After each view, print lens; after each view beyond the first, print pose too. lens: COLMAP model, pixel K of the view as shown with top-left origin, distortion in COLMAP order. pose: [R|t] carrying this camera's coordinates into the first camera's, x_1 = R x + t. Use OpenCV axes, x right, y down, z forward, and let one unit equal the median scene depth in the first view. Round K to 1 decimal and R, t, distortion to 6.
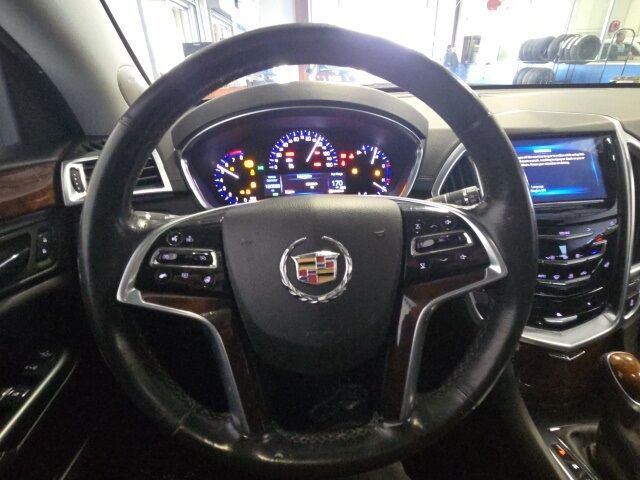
lens RADIAL K [[335.6, 0, 318.7], [0, 335.6, 228.5], [0, 0, 1]] dist [0.006705, -0.004640]
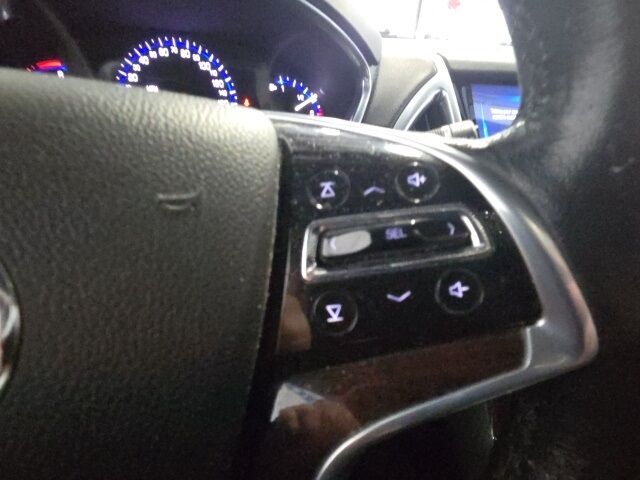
lens RADIAL K [[335.6, 0, 319.2], [0, 335.6, 239.0], [0, 0, 1]] dist [0.006705, -0.004640]
pose [[0.990175, 0.030881, 0.136380, 0.241957], [-0.039609, 0.997305, 0.061755, 0.021319], [-0.134105, -0.066550, 0.988730, 0.670789]]
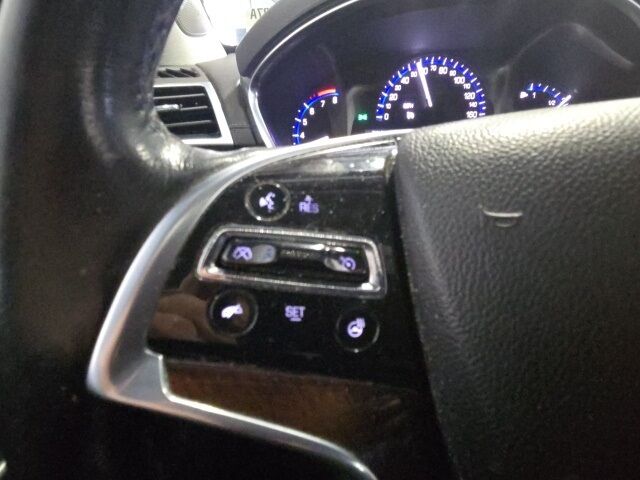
lens RADIAL K [[335.6, 0, 318.7], [0, 335.6, 239.9], [0, 0, 1]] dist [0.006705, -0.004640]
pose [[0.991241, 0.056437, -0.119400, -0.310320], [-0.050050, 0.997185, 0.055837, 0.044206], [0.122216, -0.049372, 0.991275, 0.620055]]
